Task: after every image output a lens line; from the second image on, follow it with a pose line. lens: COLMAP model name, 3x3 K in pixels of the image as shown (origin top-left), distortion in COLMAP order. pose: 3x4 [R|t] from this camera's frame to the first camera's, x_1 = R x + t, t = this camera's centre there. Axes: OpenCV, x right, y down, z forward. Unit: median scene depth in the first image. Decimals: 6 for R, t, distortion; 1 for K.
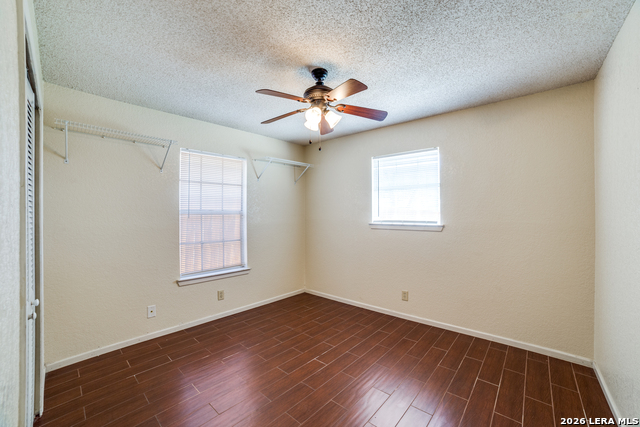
lens RADIAL K [[261.6, 0, 321.4], [0, 261.6, 215.4], [0, 0, 1]] dist [-0.103195, 0.040382]
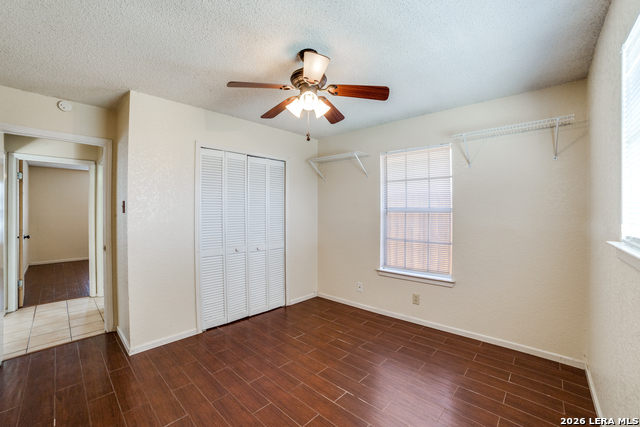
lens RADIAL K [[261.6, 0, 321.4], [0, 261.6, 215.4], [0, 0, 1]] dist [-0.103195, 0.040382]
pose [[0.001813, 0.007969, -0.999967, 0.547814], [-0.022512, 0.999715, 0.007926, 0.008427], [0.999745, 0.022497, 0.001991, 0.664429]]
